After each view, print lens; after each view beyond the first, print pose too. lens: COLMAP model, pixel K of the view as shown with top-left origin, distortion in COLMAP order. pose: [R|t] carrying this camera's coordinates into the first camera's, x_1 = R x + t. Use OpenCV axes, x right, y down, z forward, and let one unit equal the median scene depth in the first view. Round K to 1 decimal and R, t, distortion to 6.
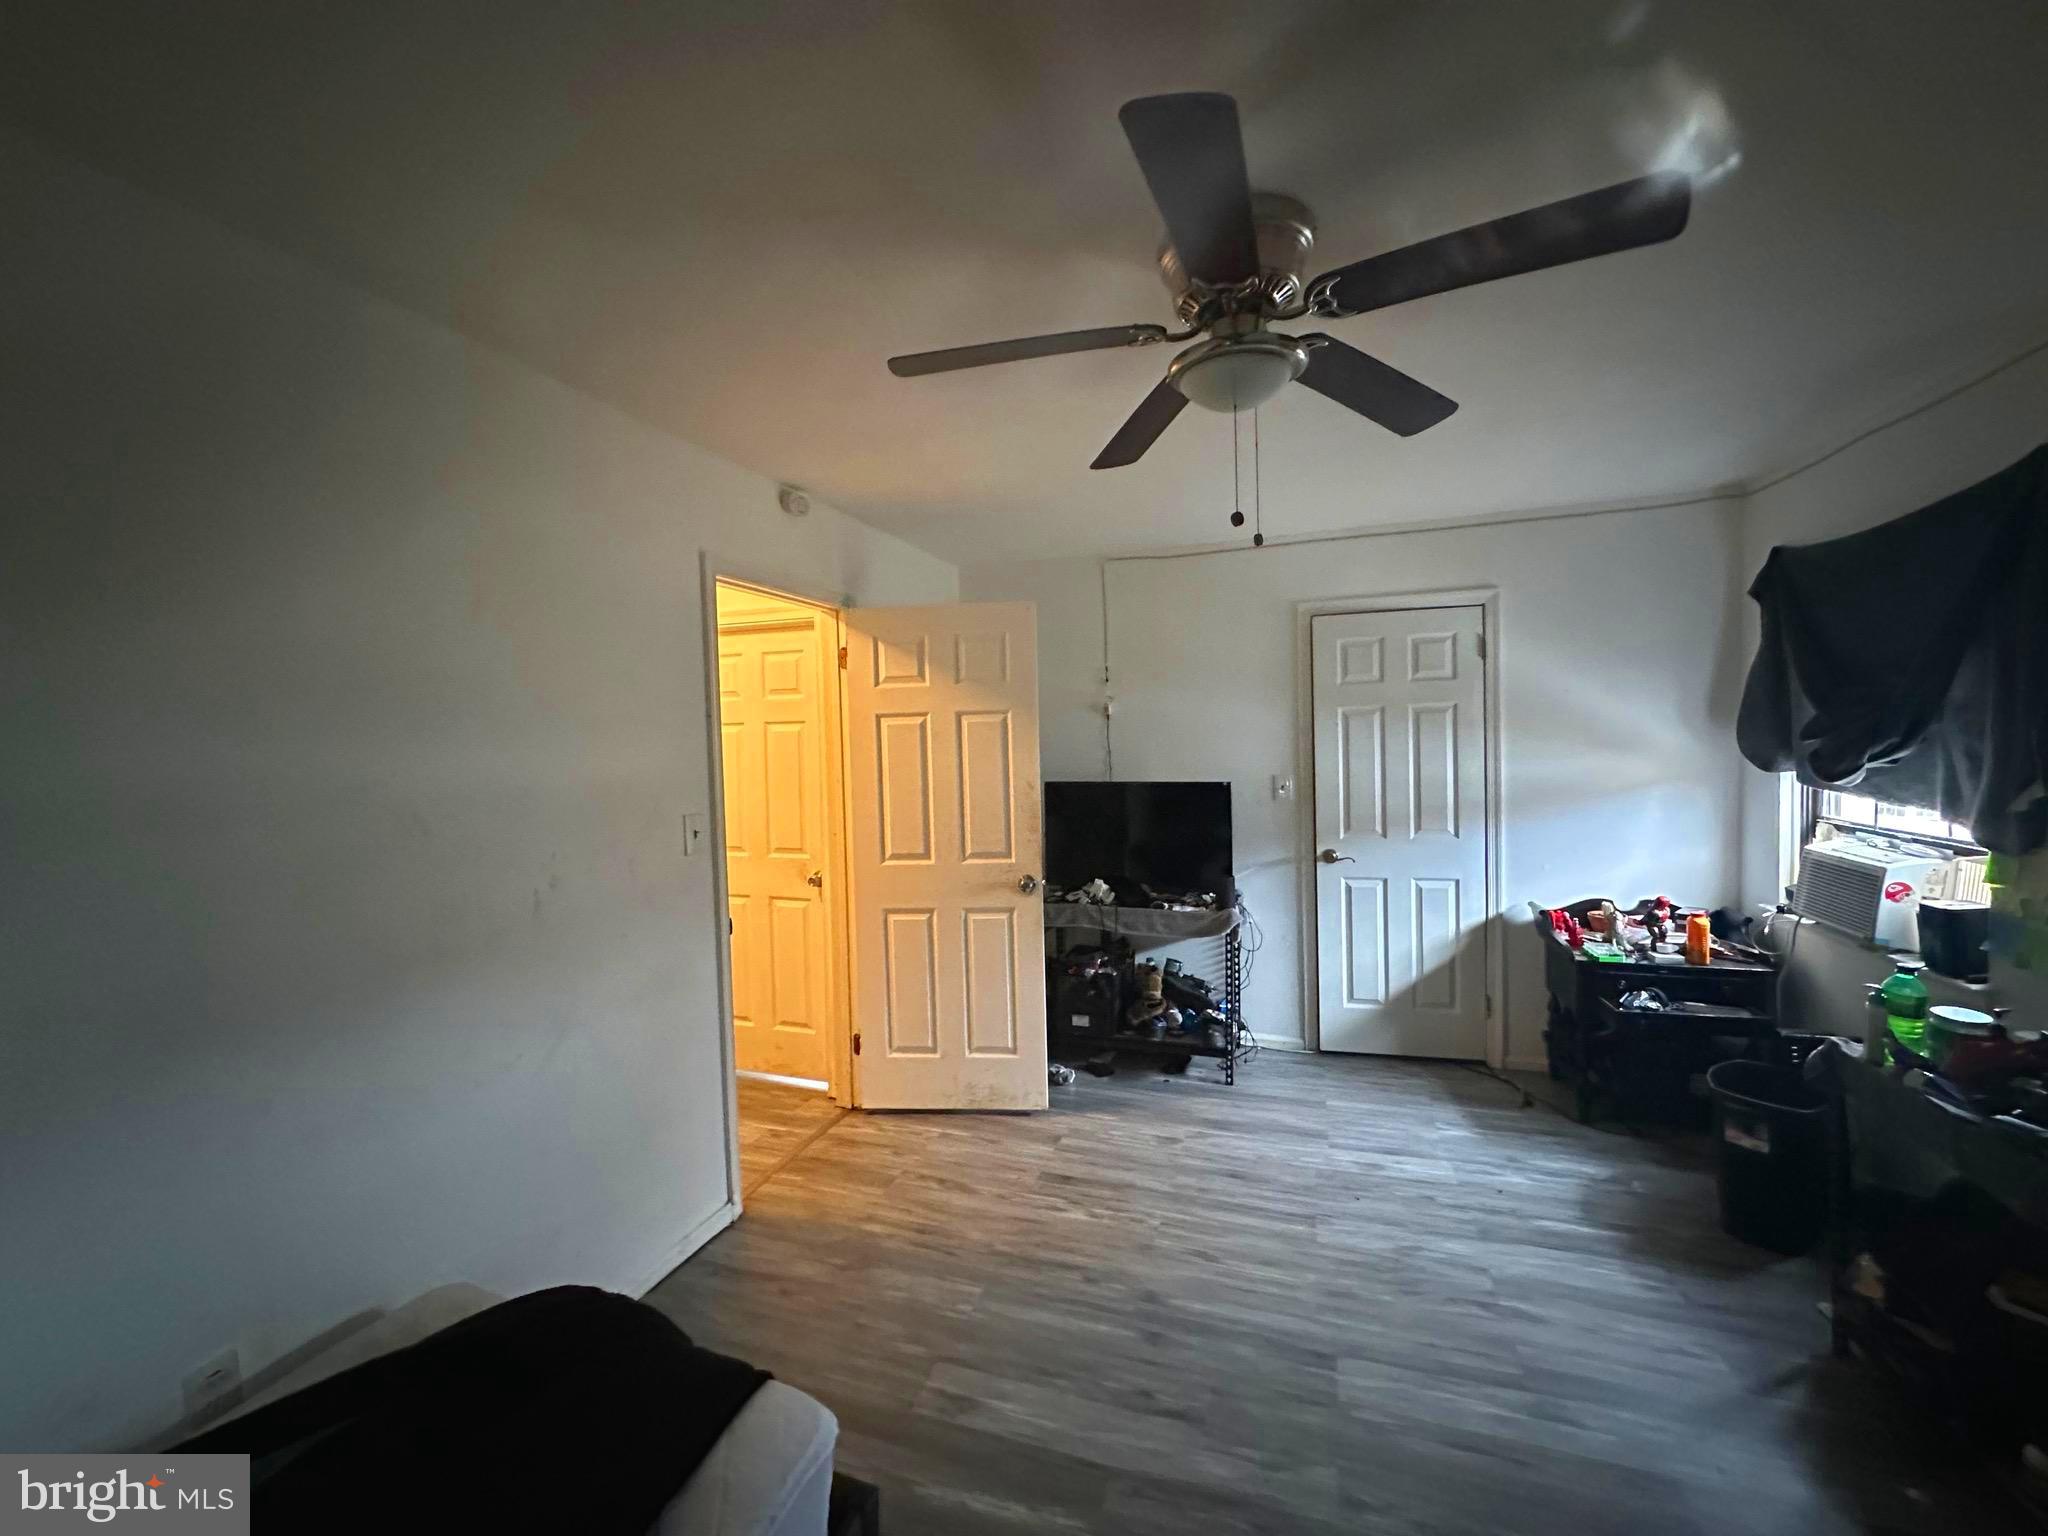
lens RADIAL K [[810.3, 0, 1028.8], [0, 810.3, 771.4], [0, 0, 1]] dist [-0.002208, -0.000016]
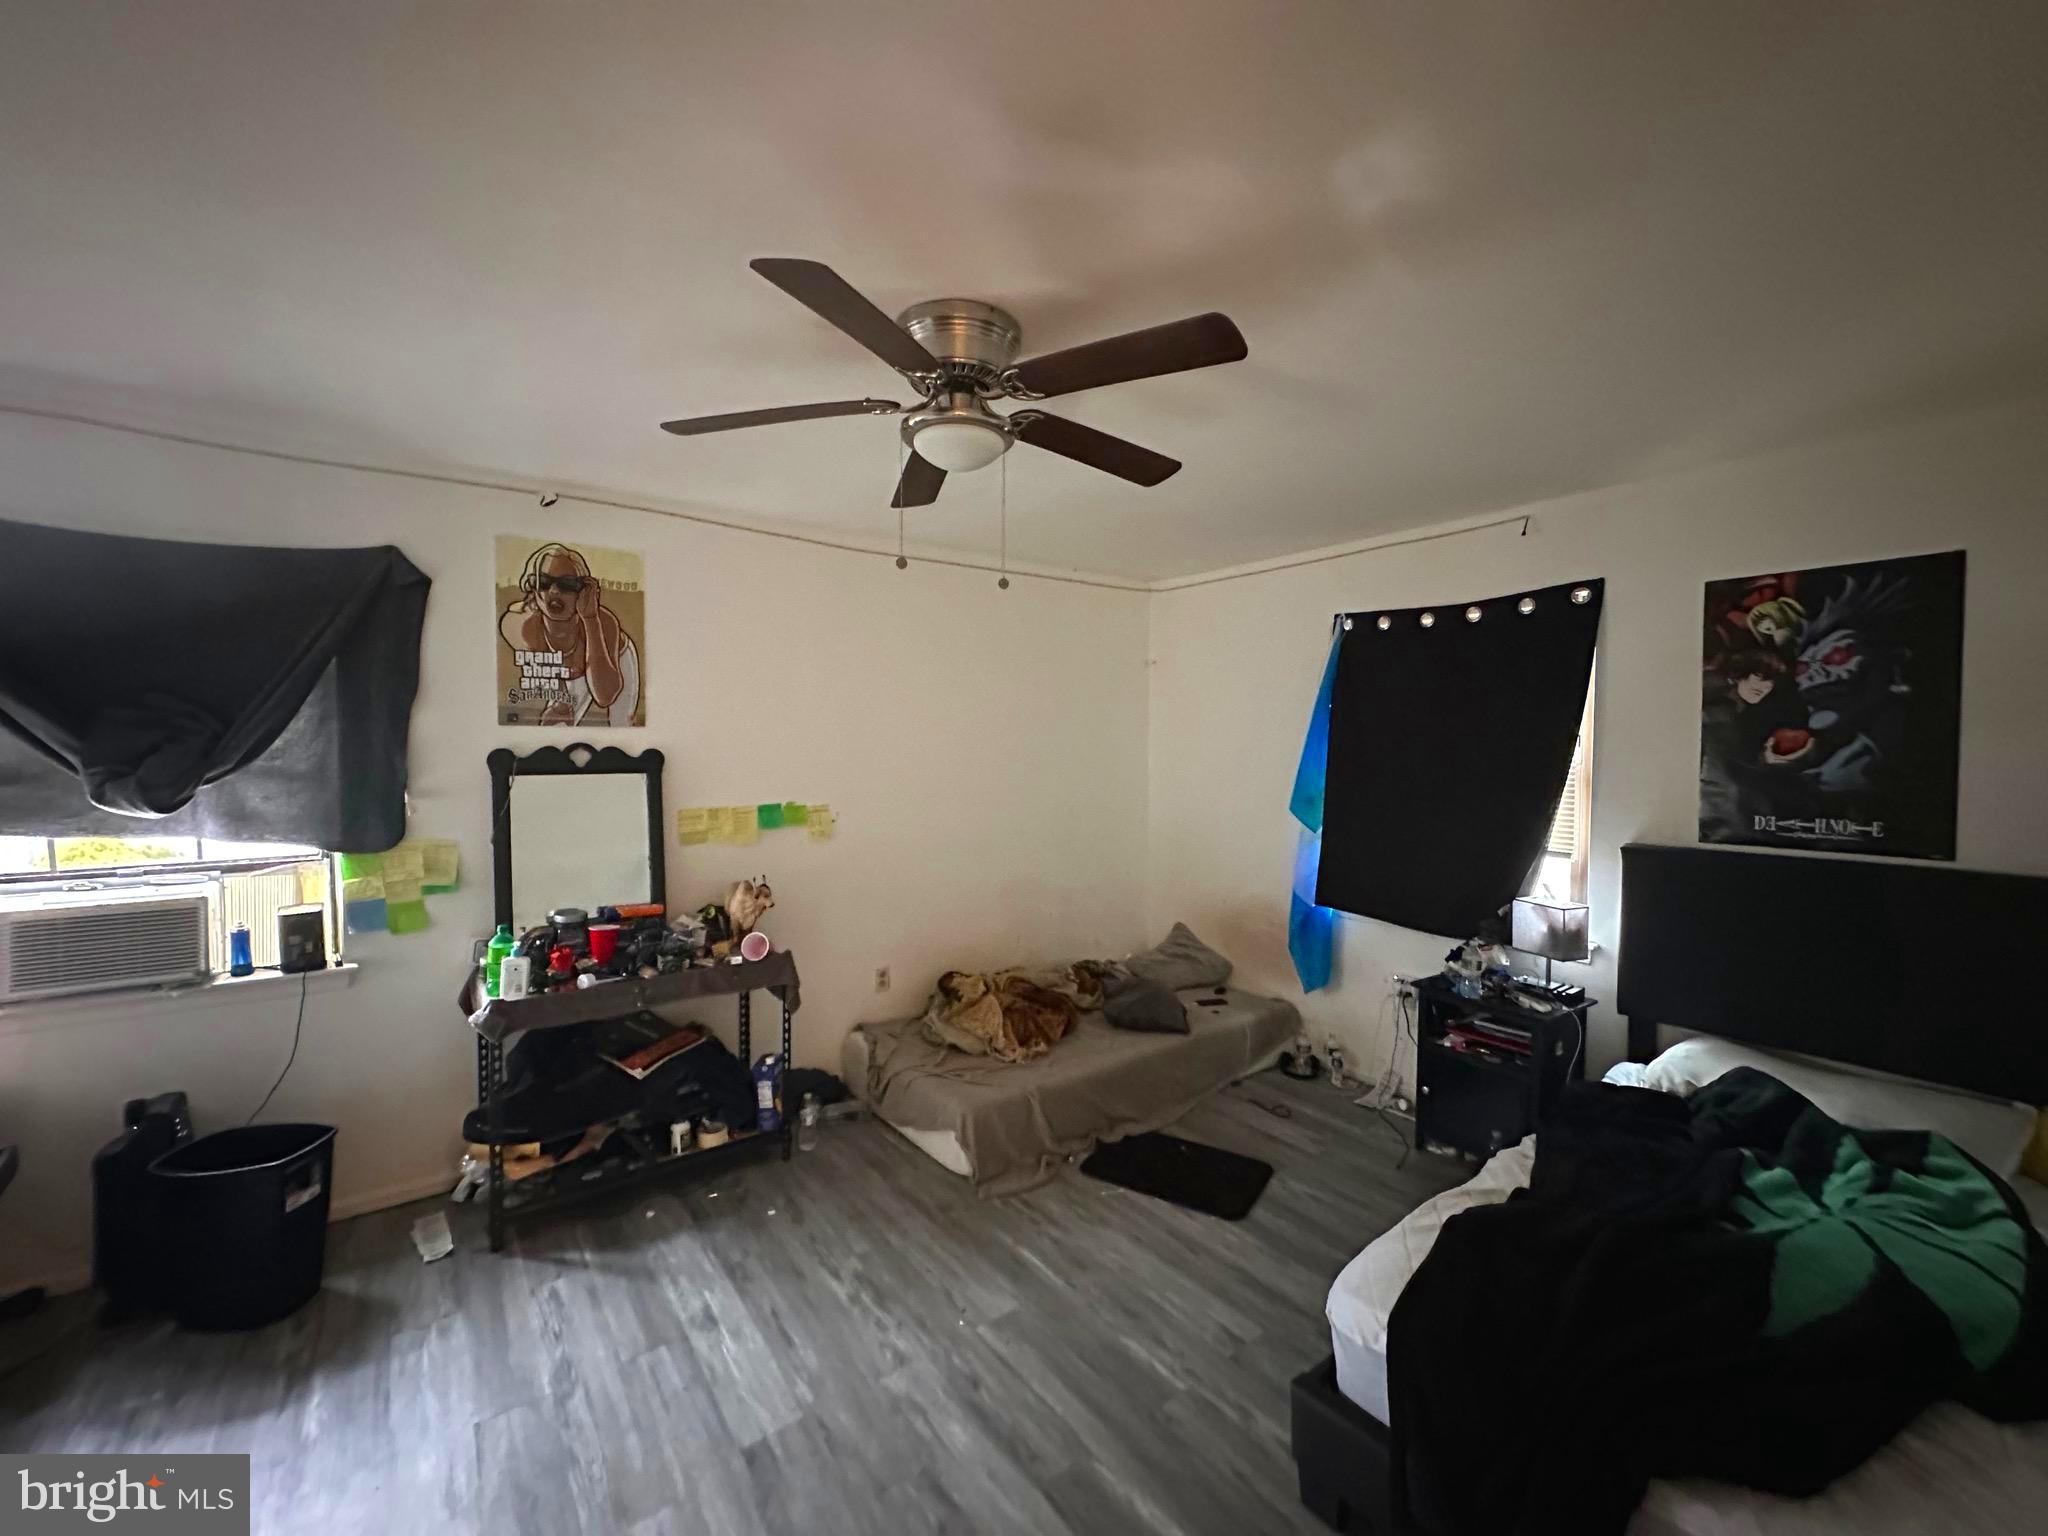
lens RADIAL K [[810.3, 0, 1025.8], [0, 810.3, 771.2], [0, 0, 1]] dist [-0.002208, -0.000016]
pose [[-0.832926, 0.007925, 0.553328, -0.358054], [0.039012, 0.998251, 0.044428, -0.043797], [-0.552008, 0.058592, -0.831778, 1.446909]]
